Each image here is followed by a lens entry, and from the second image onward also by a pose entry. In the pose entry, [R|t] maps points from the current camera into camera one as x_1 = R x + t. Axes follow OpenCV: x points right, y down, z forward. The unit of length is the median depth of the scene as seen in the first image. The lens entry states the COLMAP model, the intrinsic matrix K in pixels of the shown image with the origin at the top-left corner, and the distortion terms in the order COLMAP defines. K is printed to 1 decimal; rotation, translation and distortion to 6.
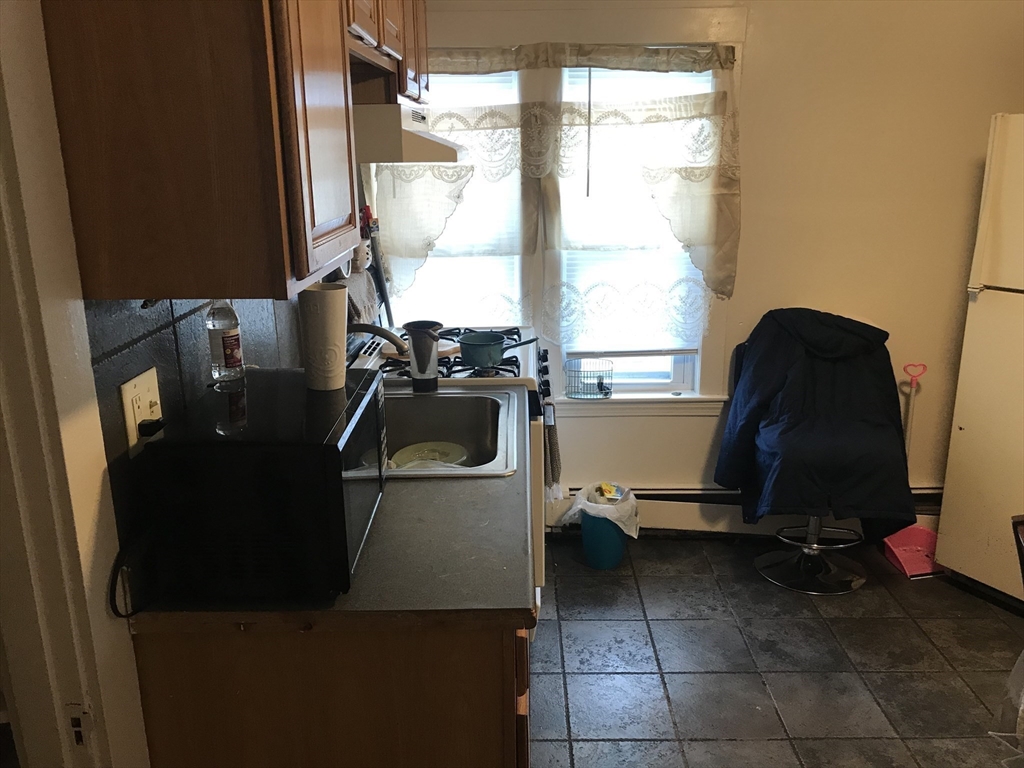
lens RADIAL K [[827.1, 0, 507.0], [0, 827.1, 377.3], [0, 0, 1]] dist [0.008238, -0.045925]
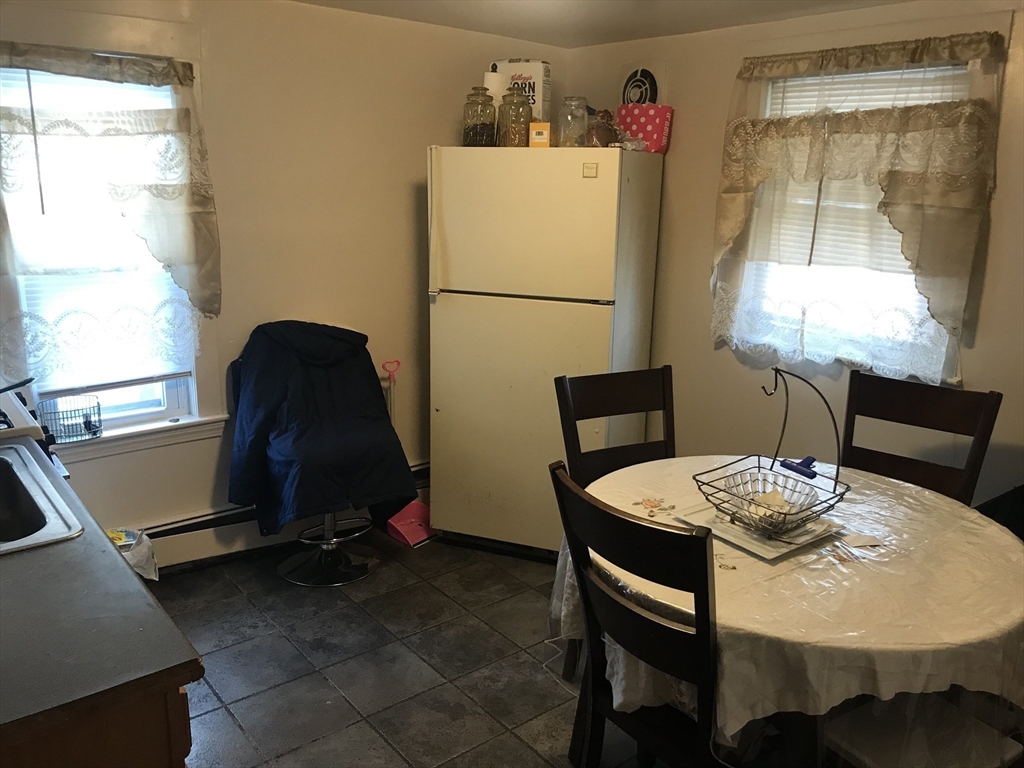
lens RADIAL K [[827.1, 0, 510.0], [0, 827.1, 377.7], [0, 0, 1]] dist [0.008238, -0.045925]
pose [[0.759450, -0.122724, 0.638886, -0.111452], [0.134123, 0.990485, 0.030829, -0.006687], [-0.636590, 0.062276, 0.768684, 0.018936]]
